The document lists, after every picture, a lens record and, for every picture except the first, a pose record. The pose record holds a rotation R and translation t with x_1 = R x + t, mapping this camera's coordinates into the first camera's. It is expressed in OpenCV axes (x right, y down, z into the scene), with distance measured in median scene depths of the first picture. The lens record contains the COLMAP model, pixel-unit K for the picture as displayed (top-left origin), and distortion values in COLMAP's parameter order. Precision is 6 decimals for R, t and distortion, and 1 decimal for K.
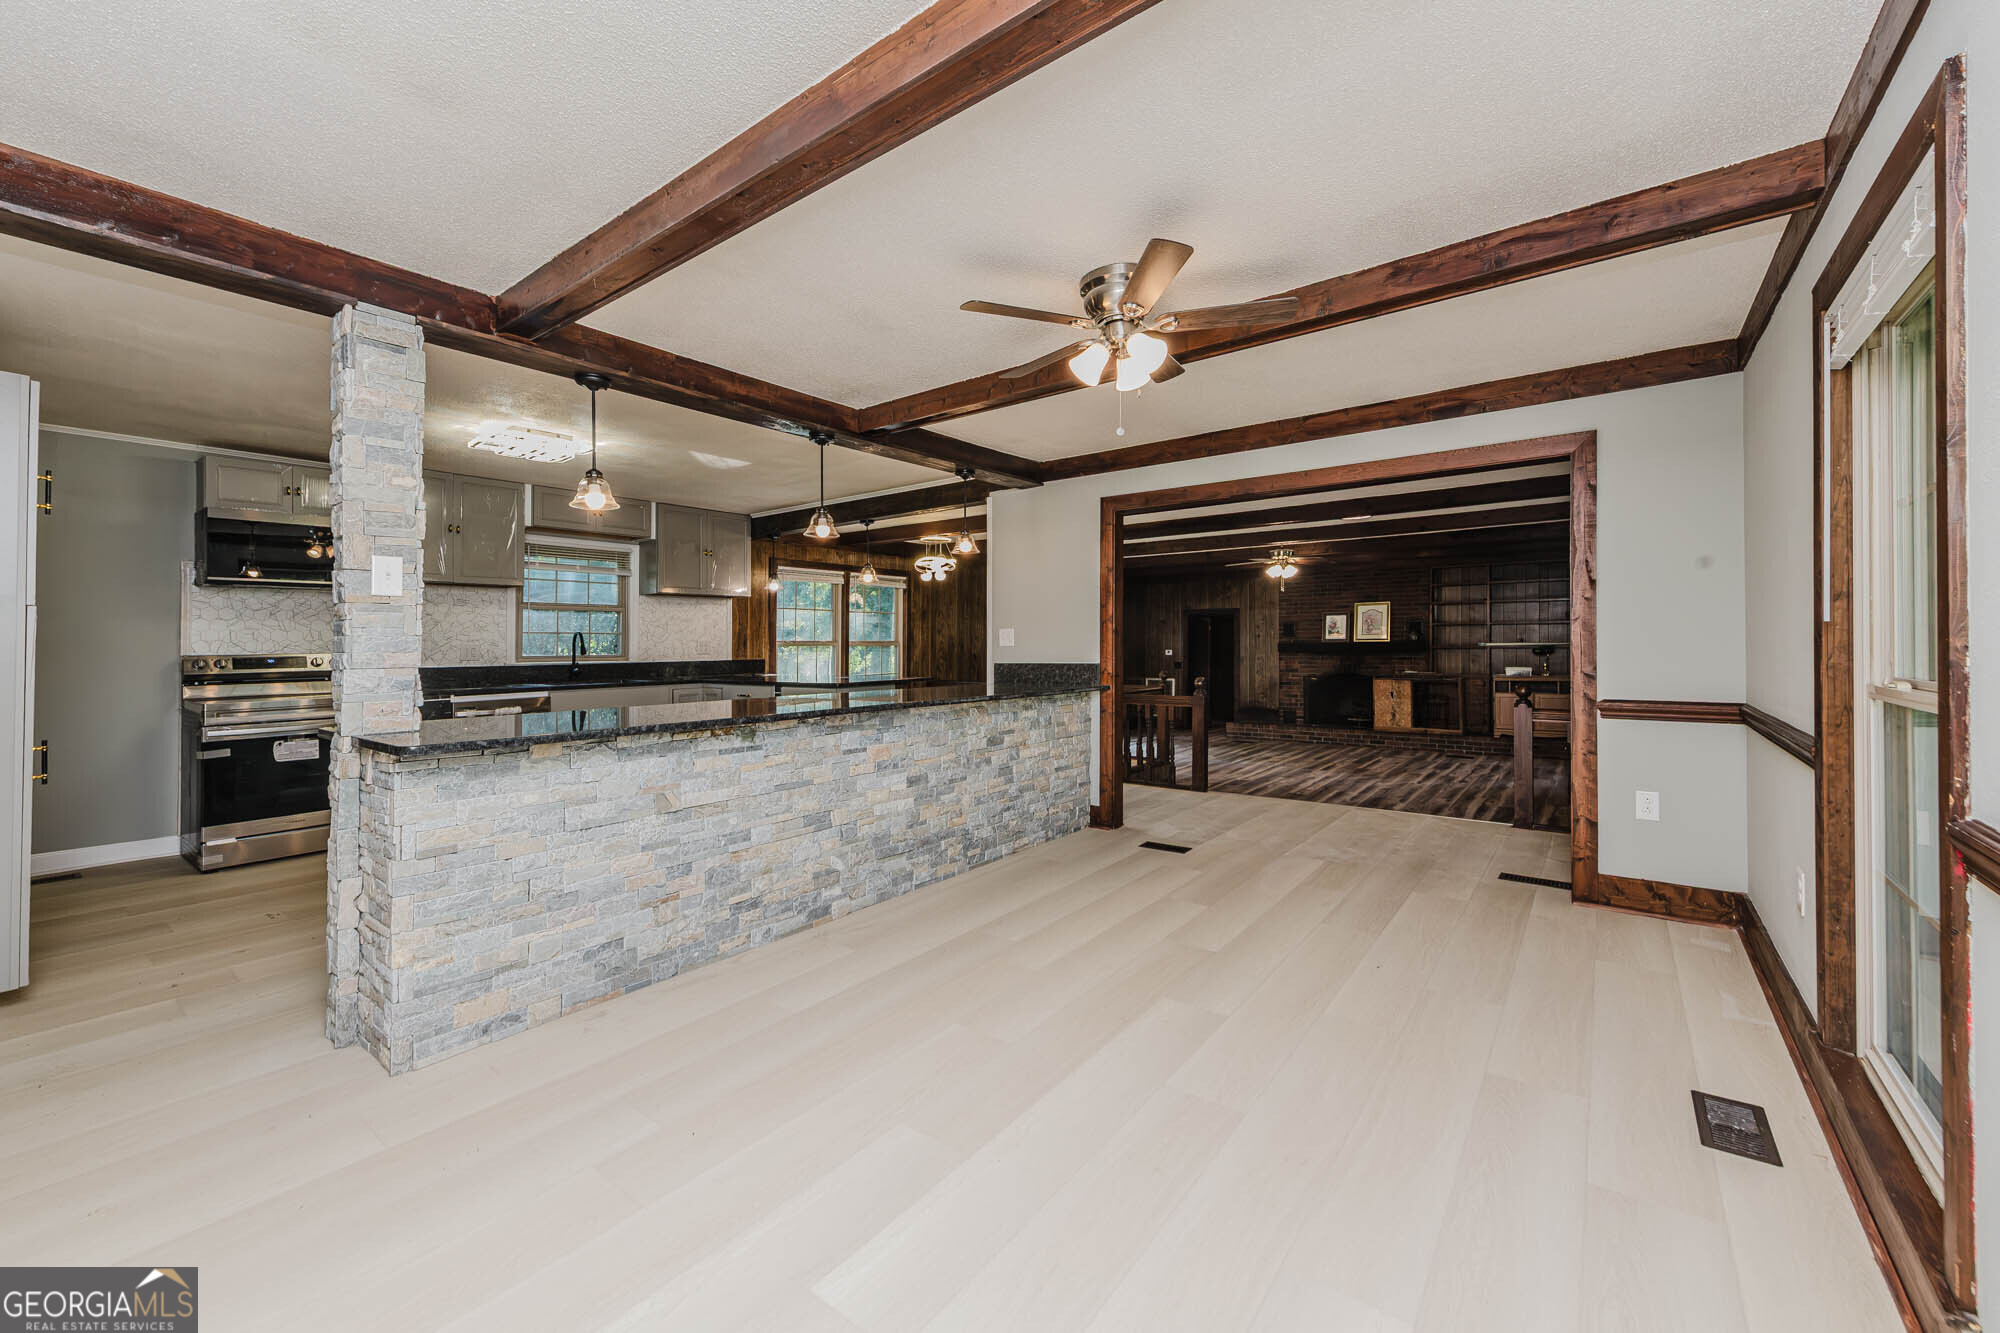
lens RADIAL K [[807.9, 0, 994.7], [0, 807.9, 668.9], [0, 0, 1]] dist [0.012600, -0.002626]
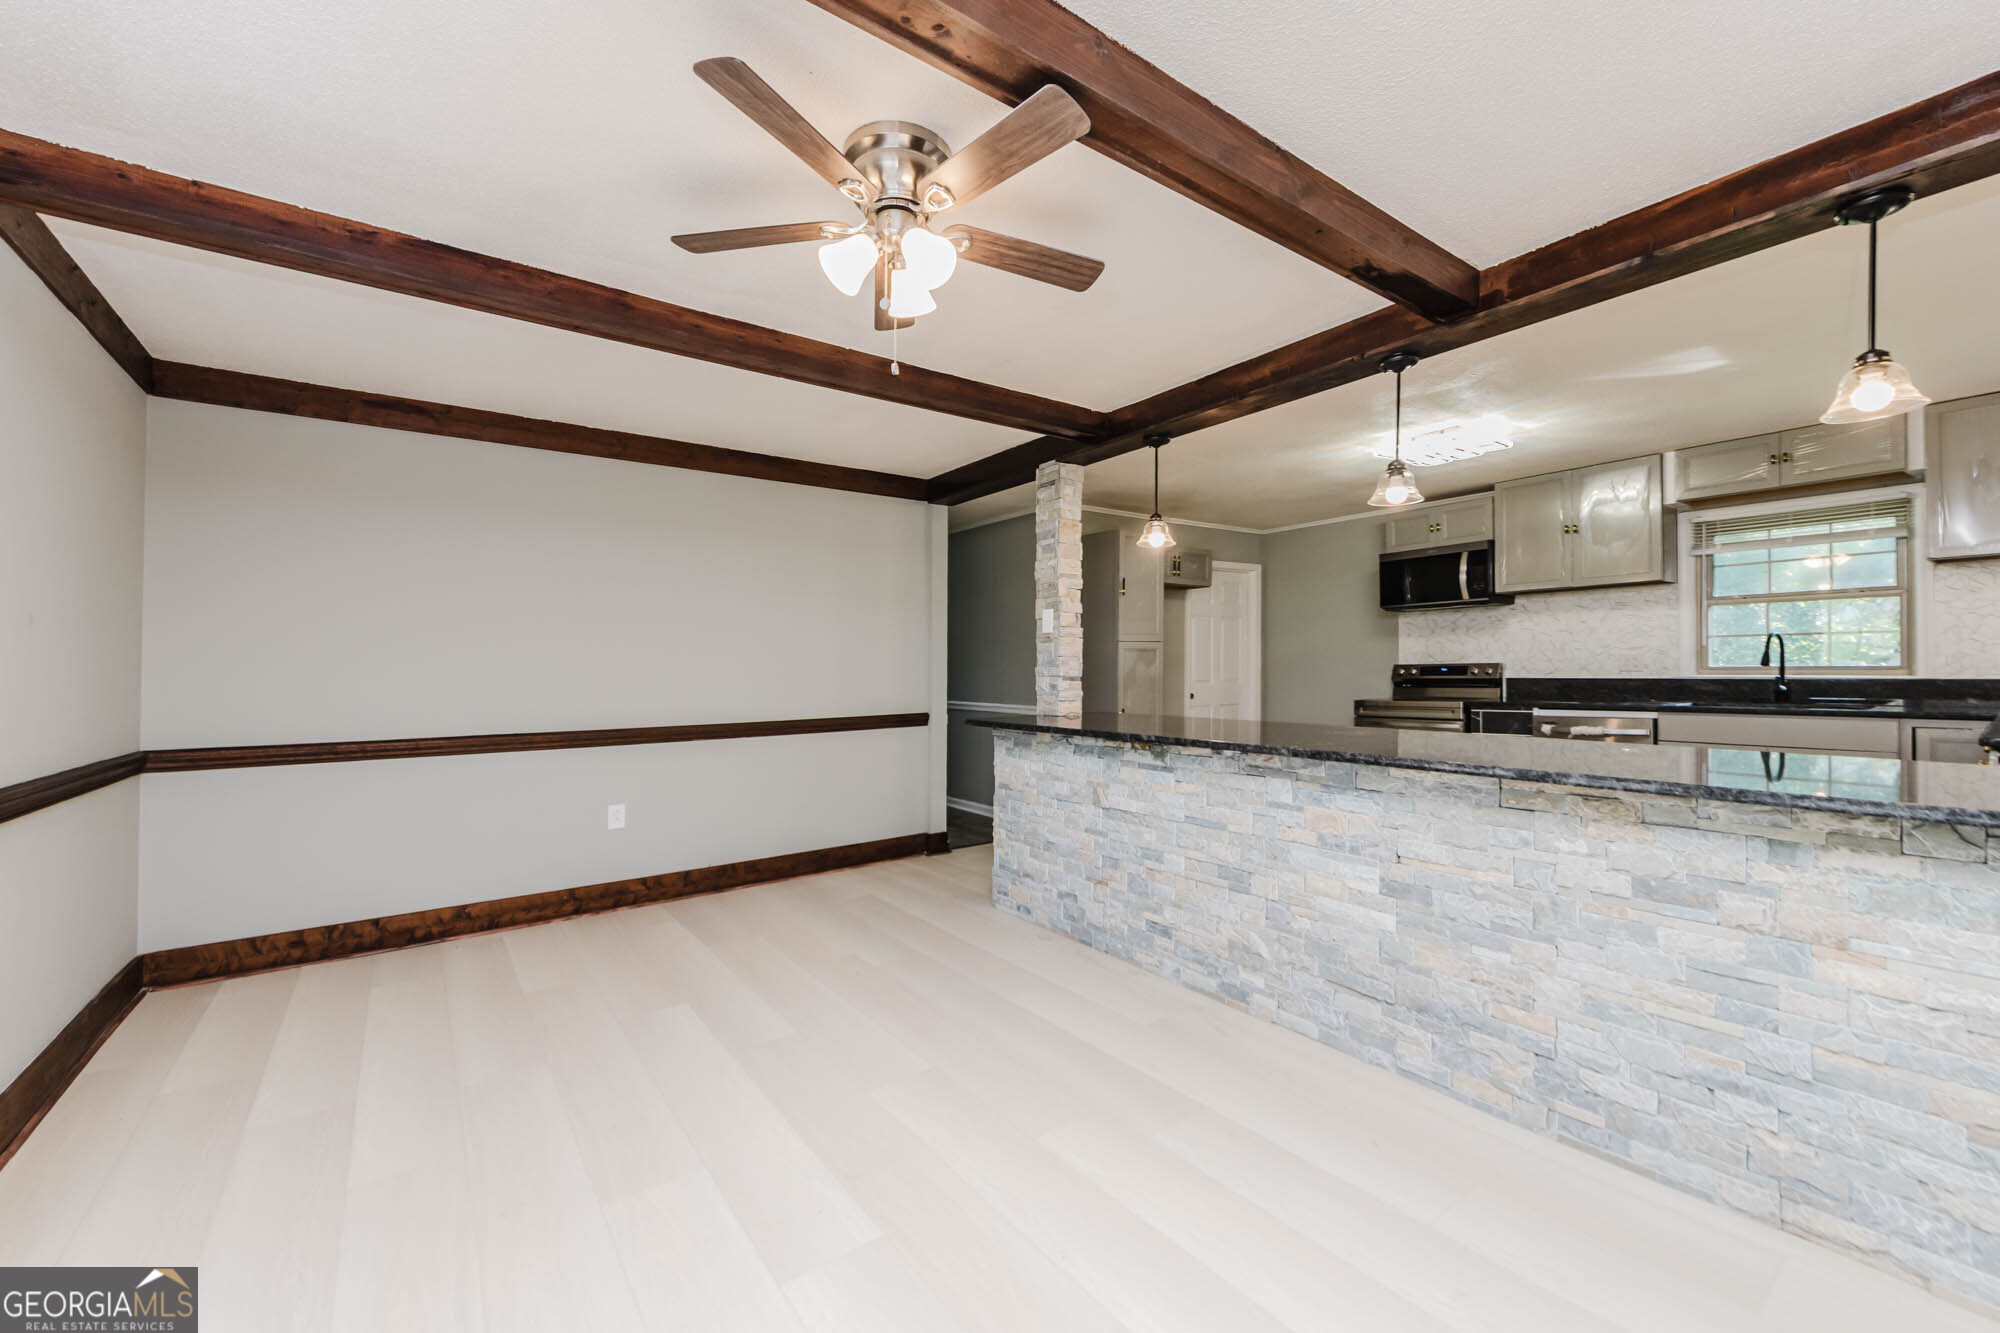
lens RADIAL K [[807.9, 0, 1010.4], [0, 807.9, 651.4], [0, 0, 1]] dist [0.012600, -0.002626]
pose [[-0.283467, -0.004796, -0.958970, 0.586281], [-0.013504, 0.999908, -0.001009, -0.033662], [0.958887, 0.012664, -0.283506, 0.946785]]
